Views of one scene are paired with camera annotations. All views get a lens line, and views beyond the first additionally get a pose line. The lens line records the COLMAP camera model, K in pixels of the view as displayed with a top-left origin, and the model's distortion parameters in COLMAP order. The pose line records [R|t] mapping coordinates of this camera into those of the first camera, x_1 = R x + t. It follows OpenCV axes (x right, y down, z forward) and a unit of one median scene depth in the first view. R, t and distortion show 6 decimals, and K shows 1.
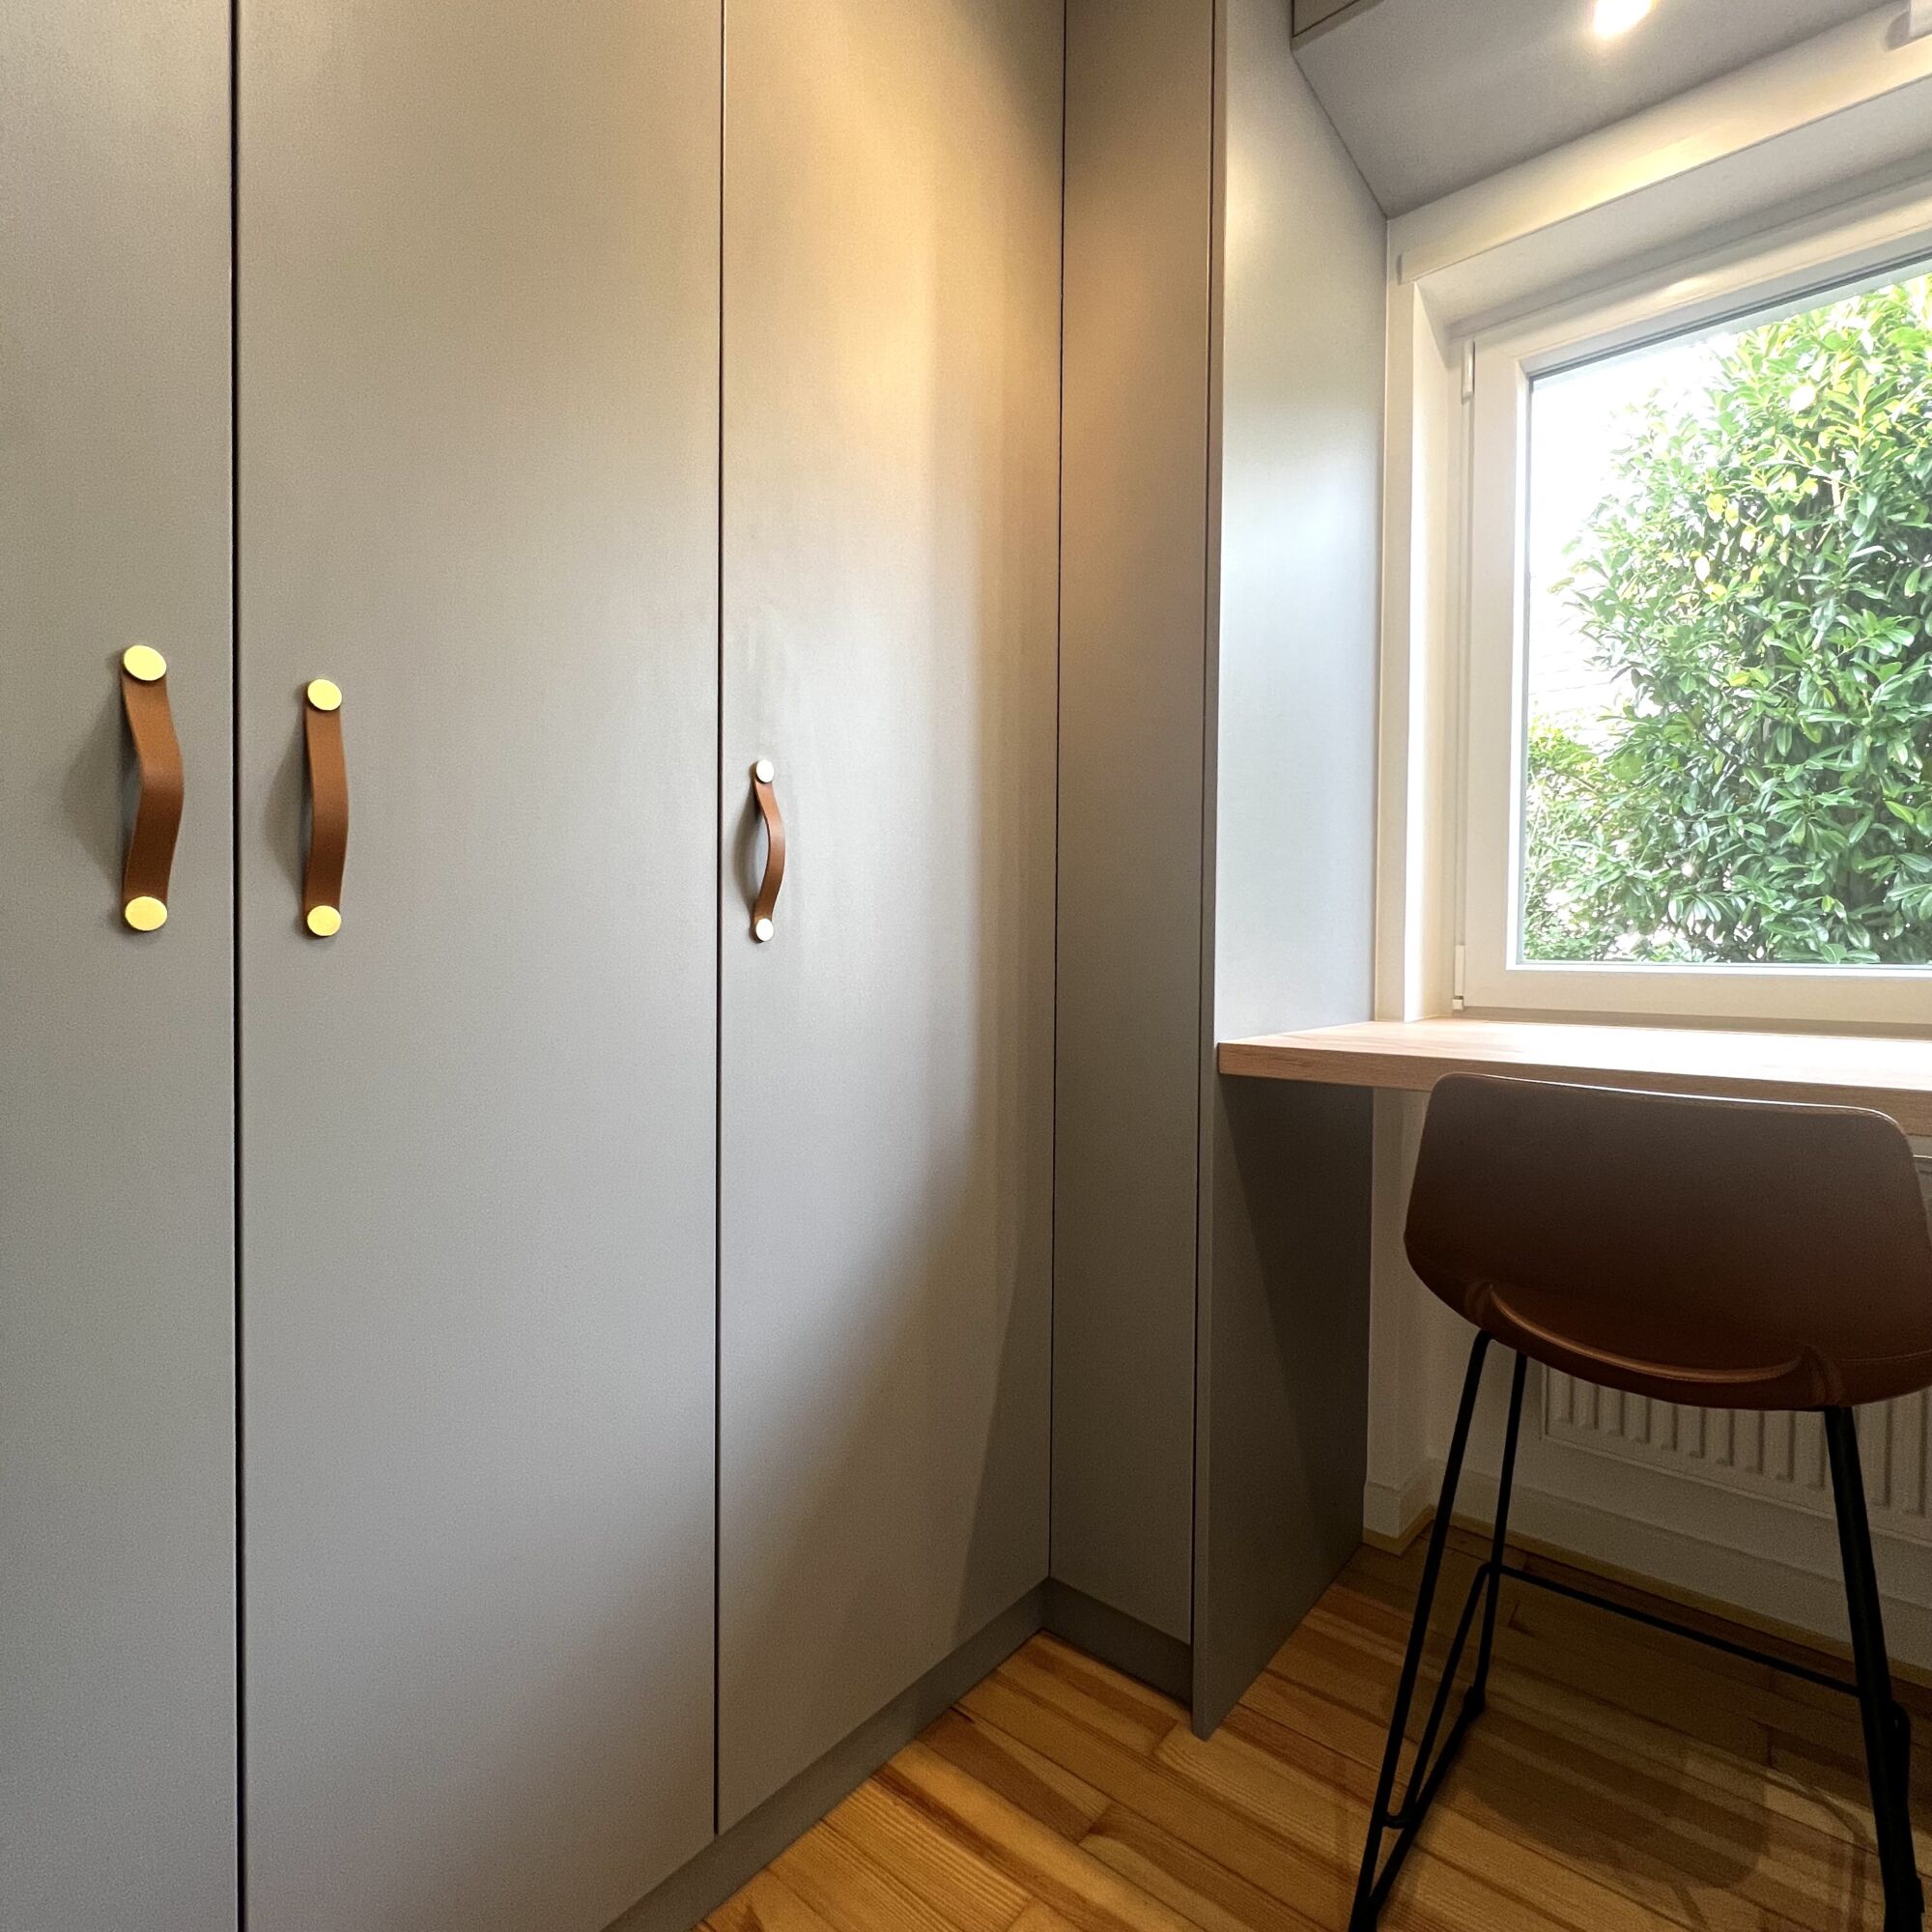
lens RADIAL K [[1026.0, 0, 967.5], [0, 1026.0, 968.8], [0, 0, 1]] dist [-0.003453, 0.000126]
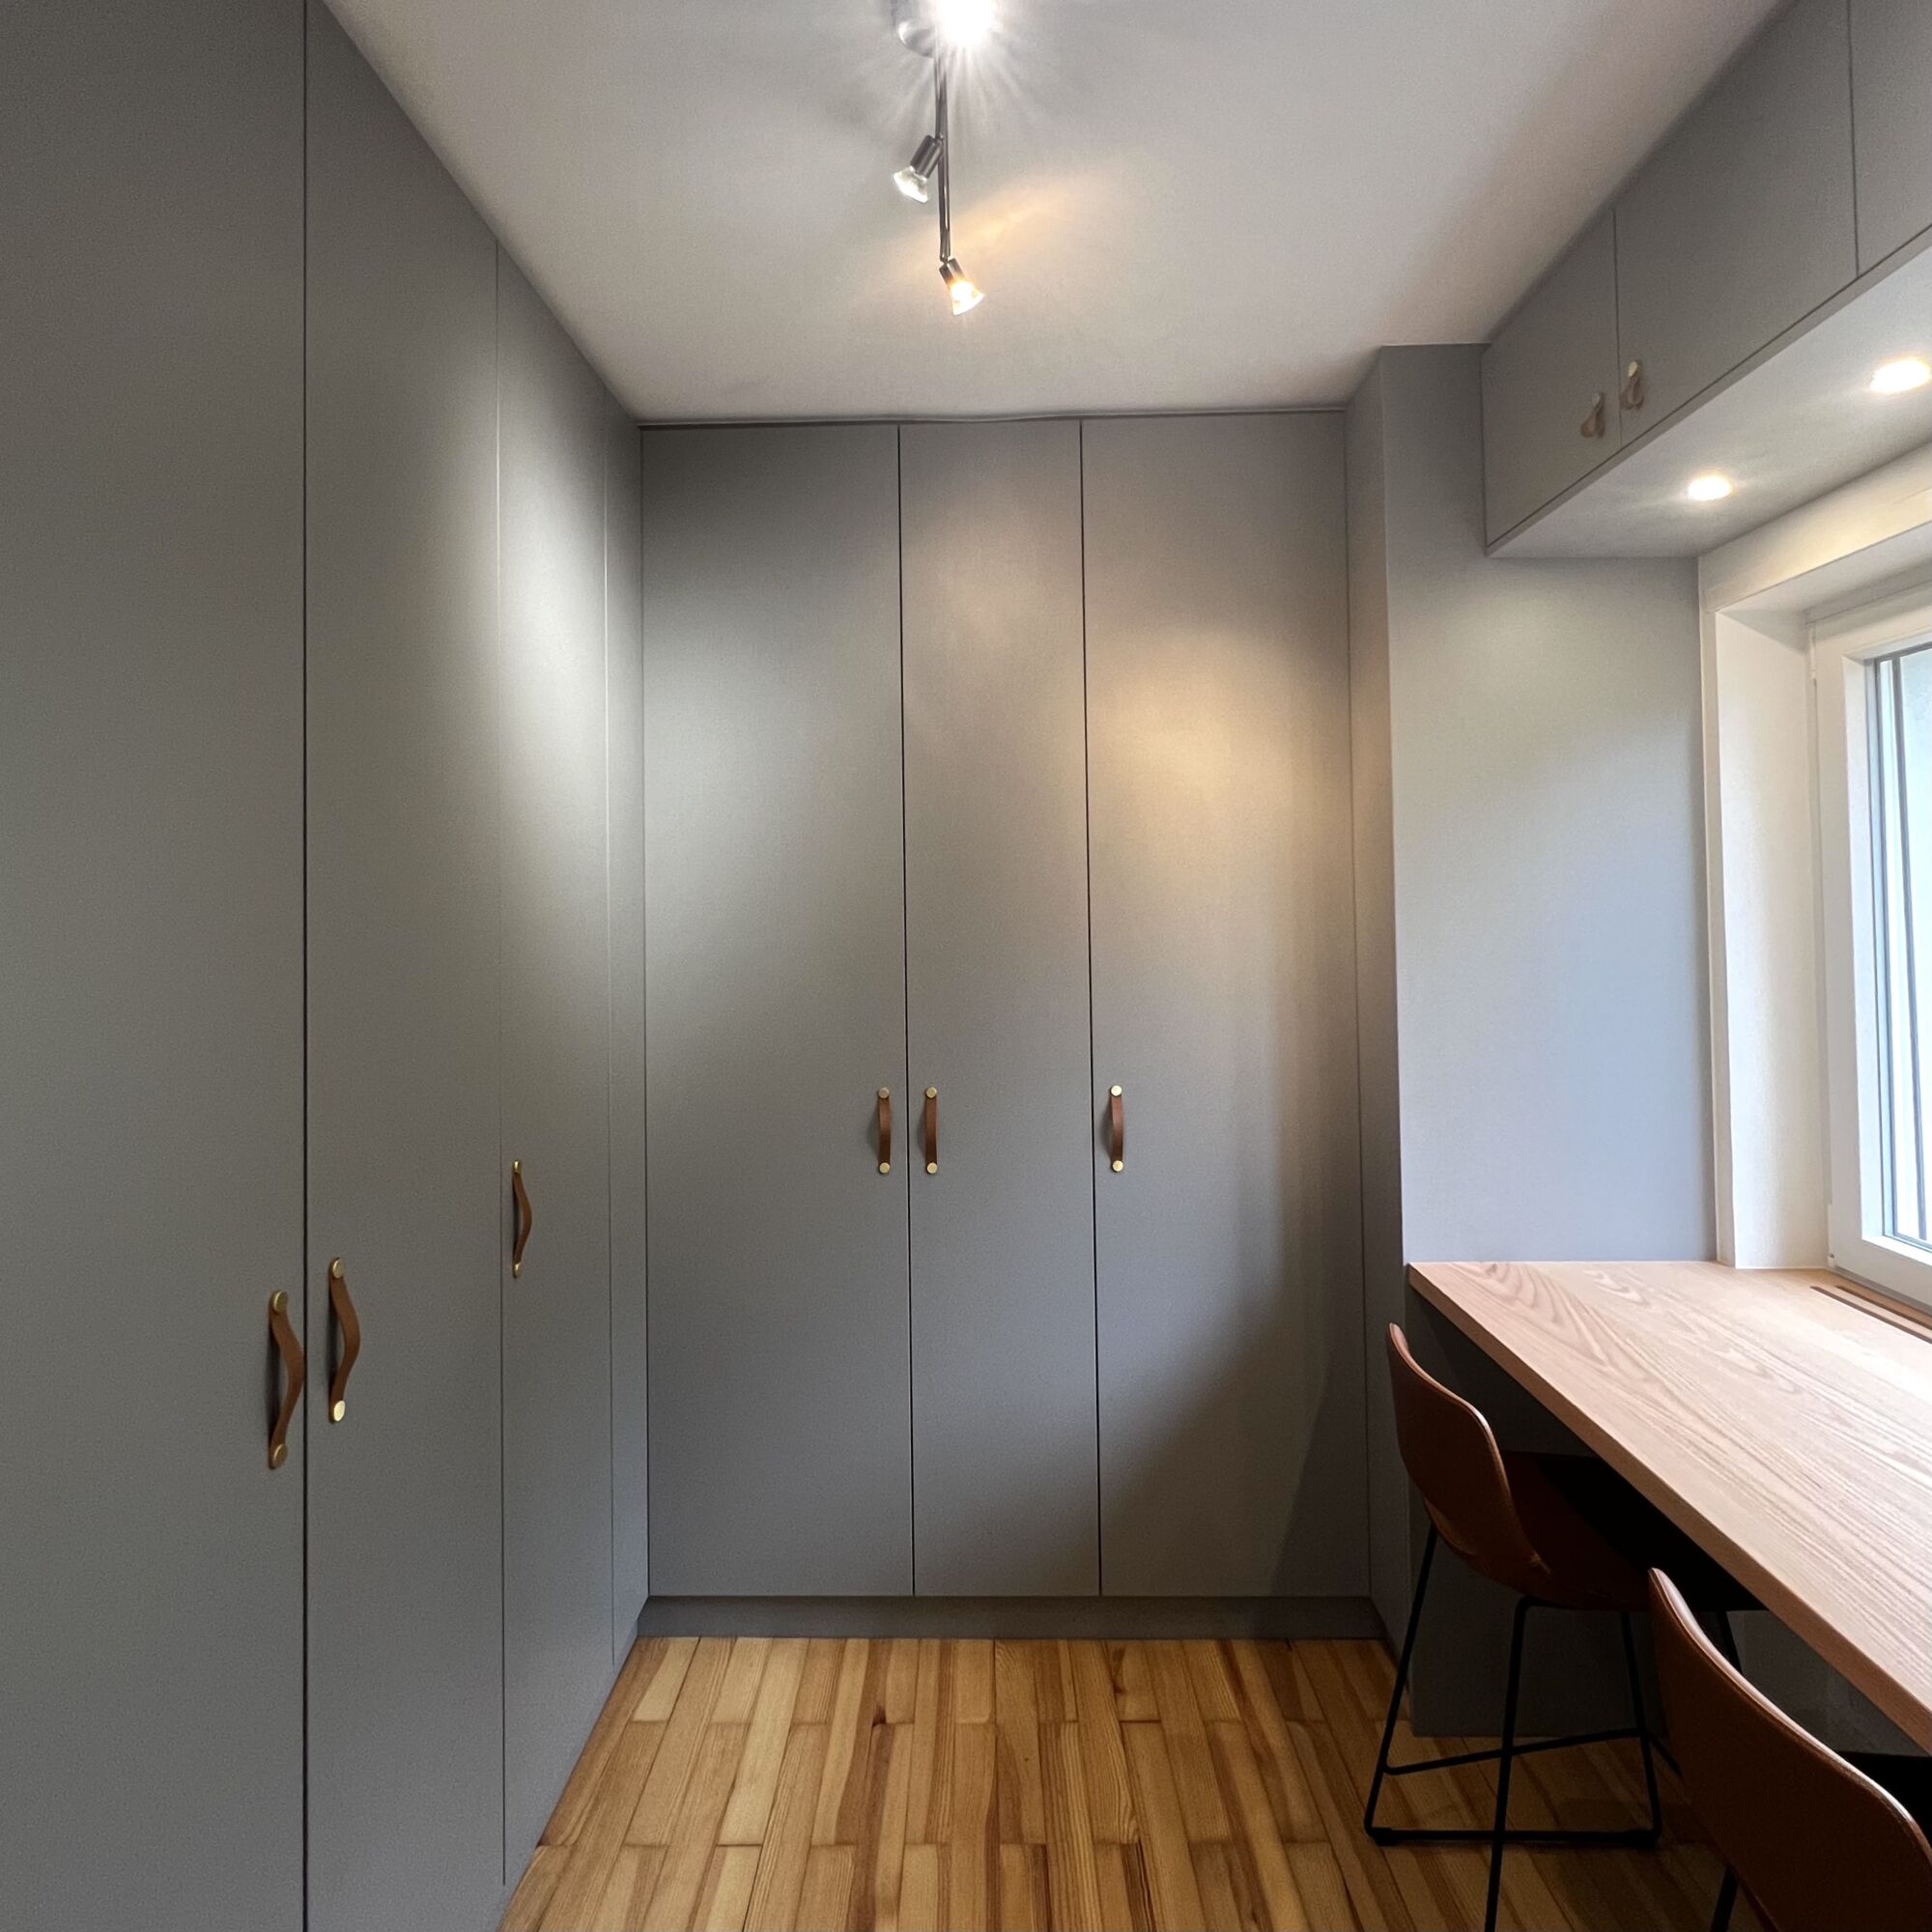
lens RADIAL K [[1142.9, 0, 968.9], [0, 1142.9, 880.6], [0, 0, 1]] dist [-0.001204, -0.000778]
pose [[0.620950, -0.036793, -0.782986, 1.297897], [0.005059, 0.999065, -0.042934, -0.464102], [0.783834, 0.022699, 0.620556, -0.624436]]
